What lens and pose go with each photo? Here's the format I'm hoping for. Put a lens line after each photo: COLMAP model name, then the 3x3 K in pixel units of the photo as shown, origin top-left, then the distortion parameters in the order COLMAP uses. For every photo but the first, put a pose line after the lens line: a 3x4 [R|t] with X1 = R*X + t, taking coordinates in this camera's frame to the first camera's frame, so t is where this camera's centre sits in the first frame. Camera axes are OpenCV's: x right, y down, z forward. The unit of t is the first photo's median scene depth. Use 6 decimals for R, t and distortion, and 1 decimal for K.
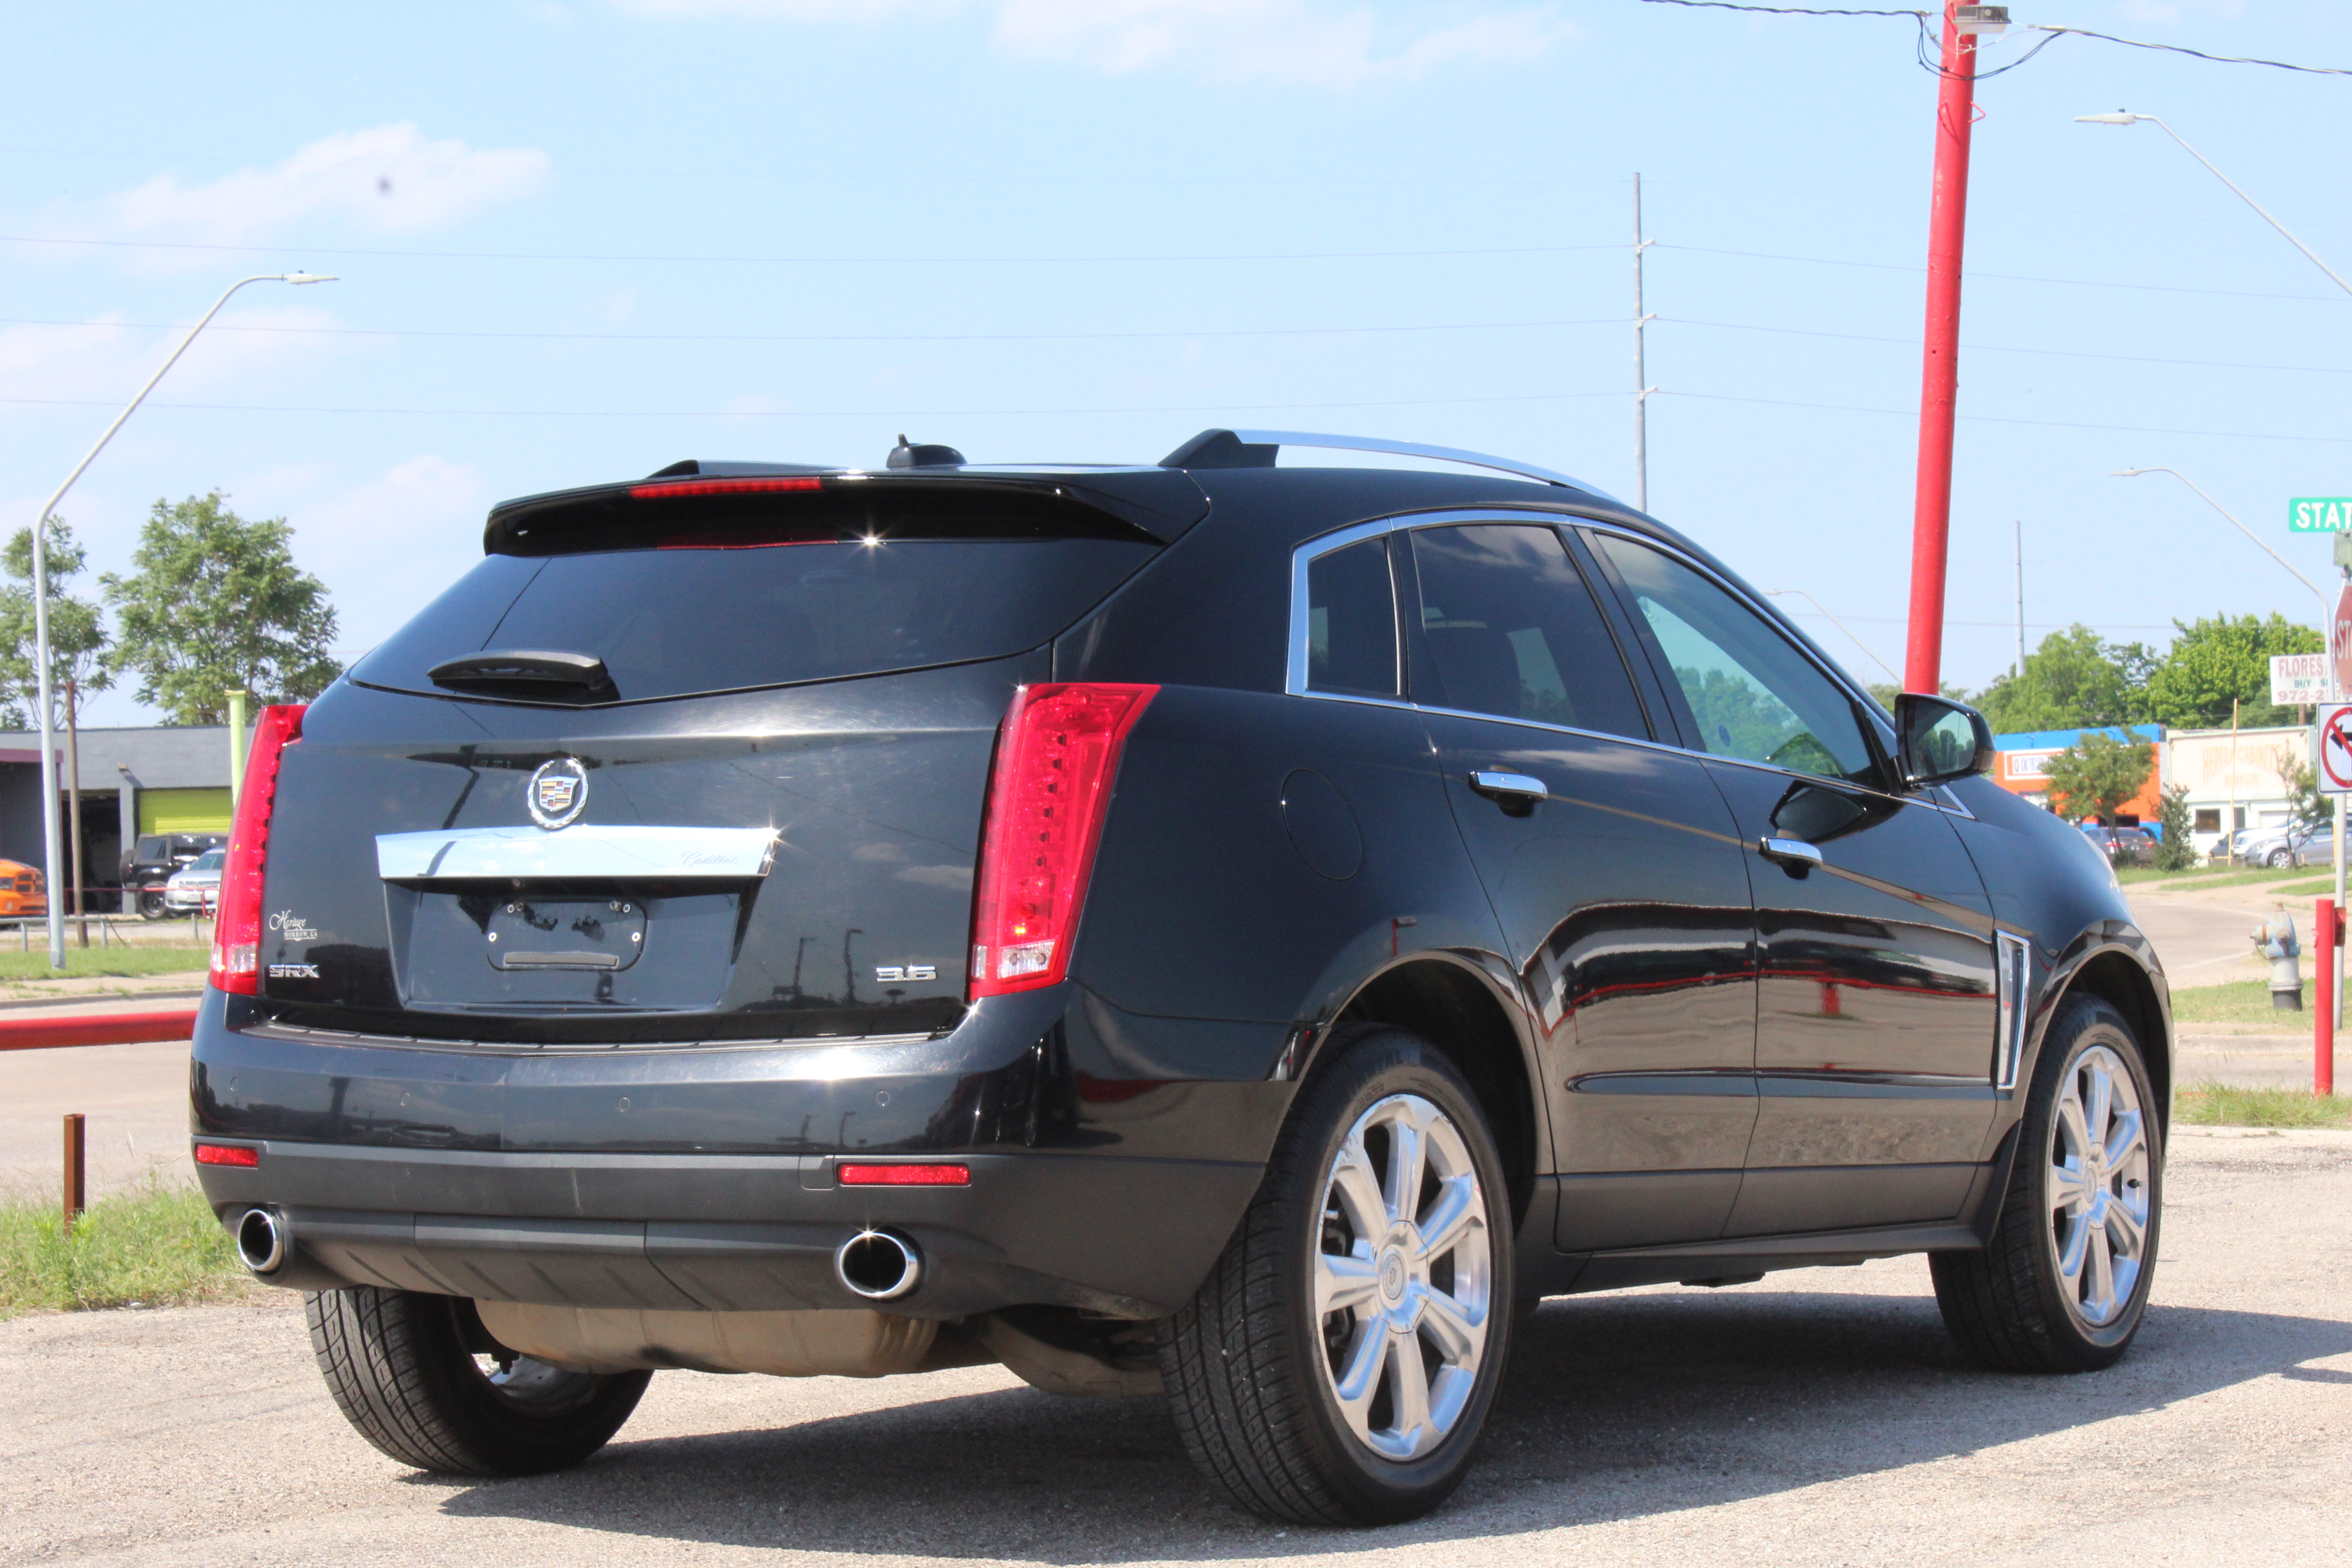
lens RADIAL K [[5236.0, 0, 1176.0], [0, 5236.0, 784.0], [0, 0, 1]] dist [0.000740, 0.030185]
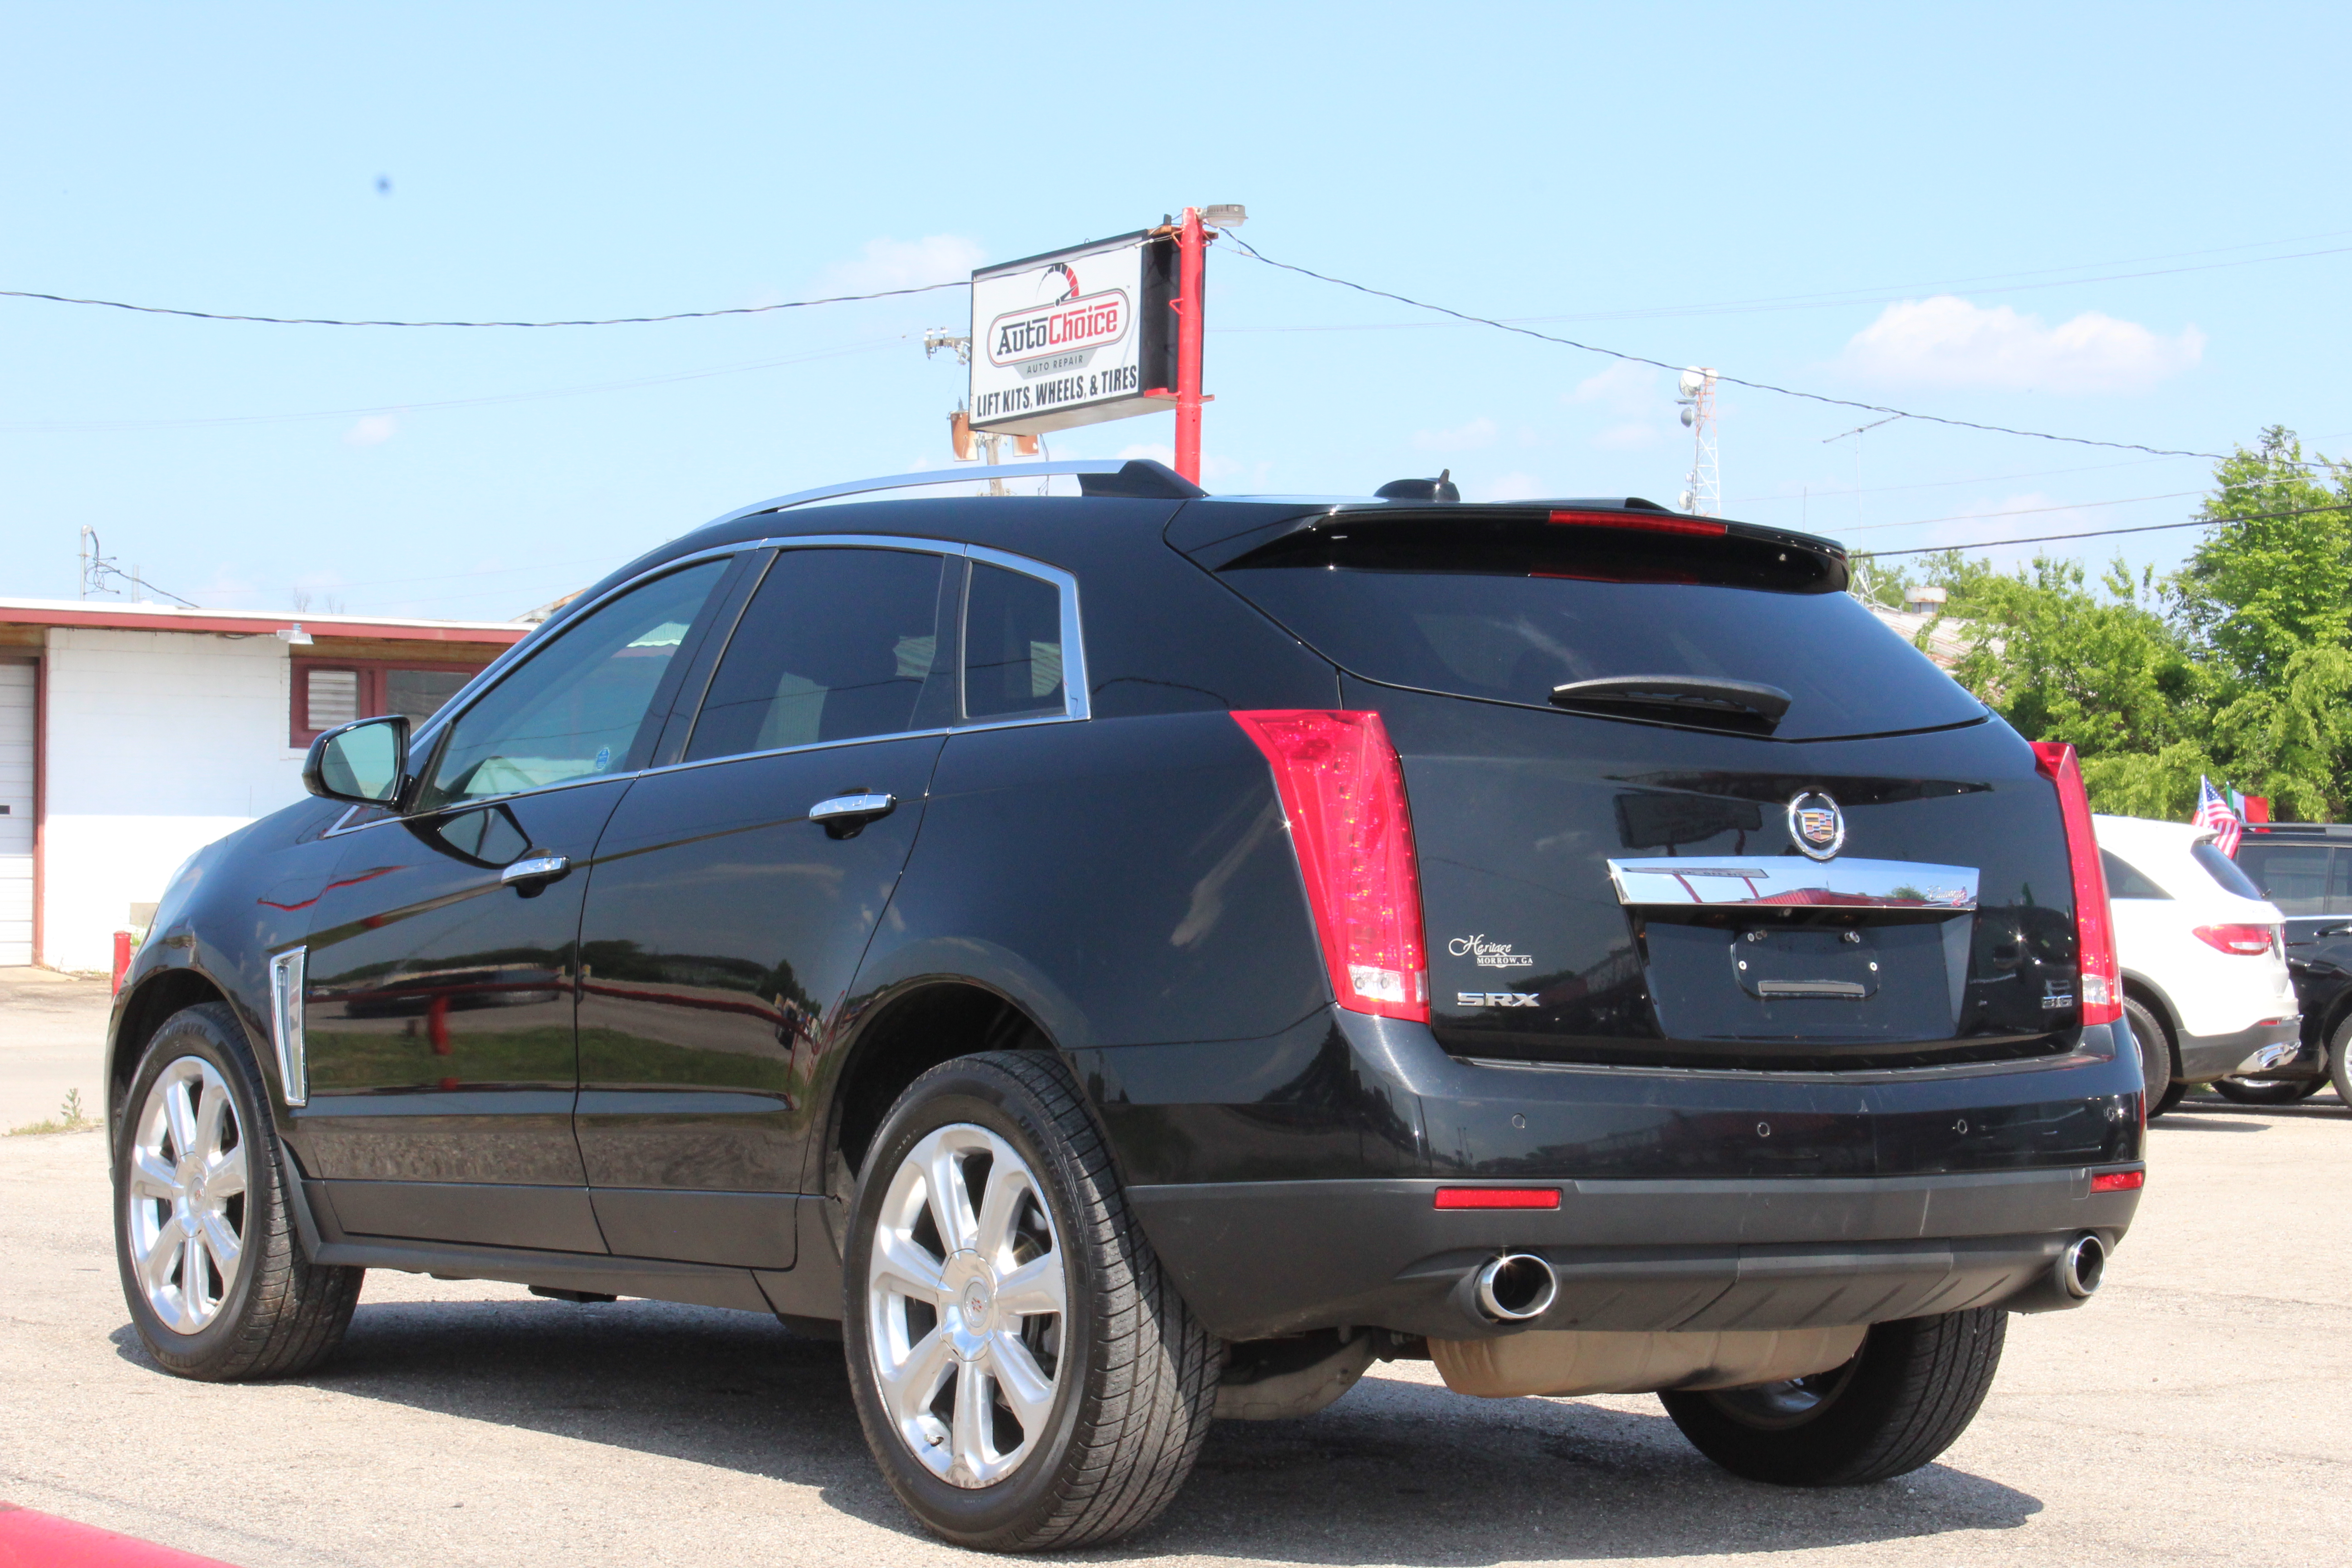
lens RADIAL K [[4872.6, 0, 1176.0], [0, 4872.6, 784.0], [0, 0, 1]] dist [0.022090, -0.114910]
pose [[0.399225, 0.036905, 0.916110, -1.010837], [-0.035523, 0.999062, -0.024767, 0.021124], [-0.916165, -0.022655, 0.400161, 0.715575]]
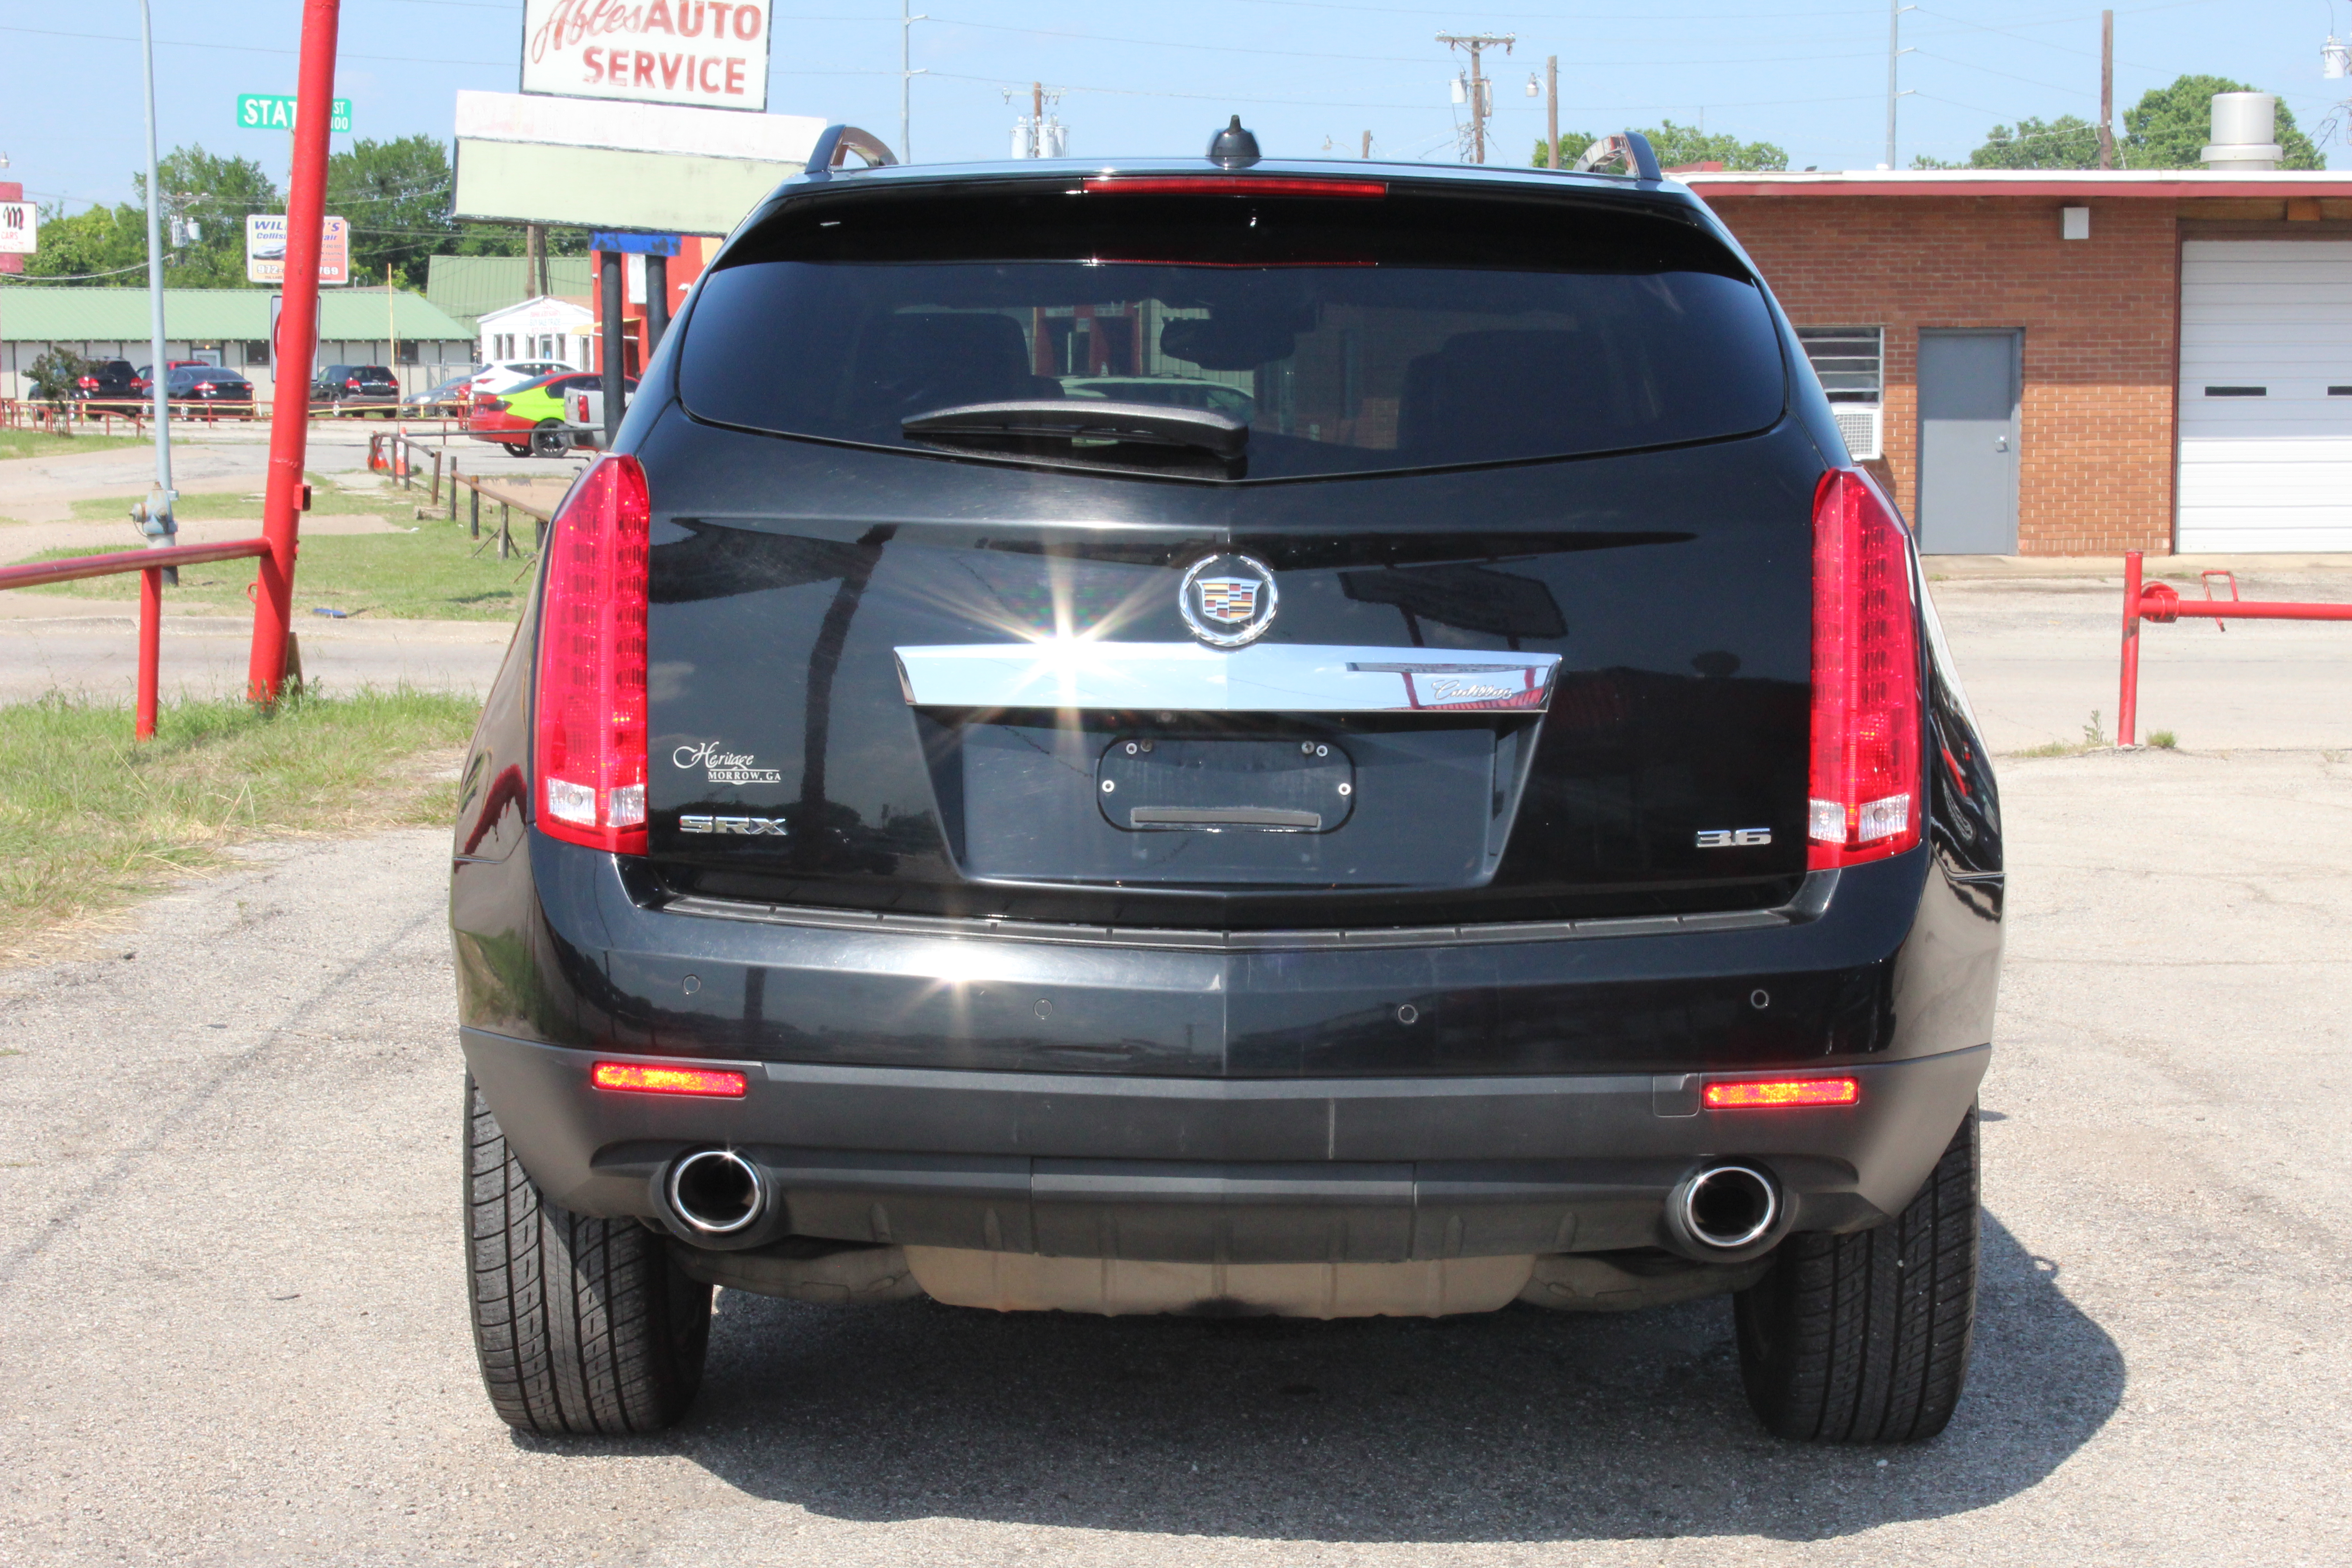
lens RADIAL K [[4746.6, 0, 1176.0], [0, 4746.6, 784.0], [0, 0, 1]] dist [0.040052, 0.137177]
pose [[0.862071, -0.022953, 0.506267, -0.461292], [-0.025578, 0.995730, 0.088698, -0.031629], [-0.506142, -0.089413, 0.857803, 0.400537]]
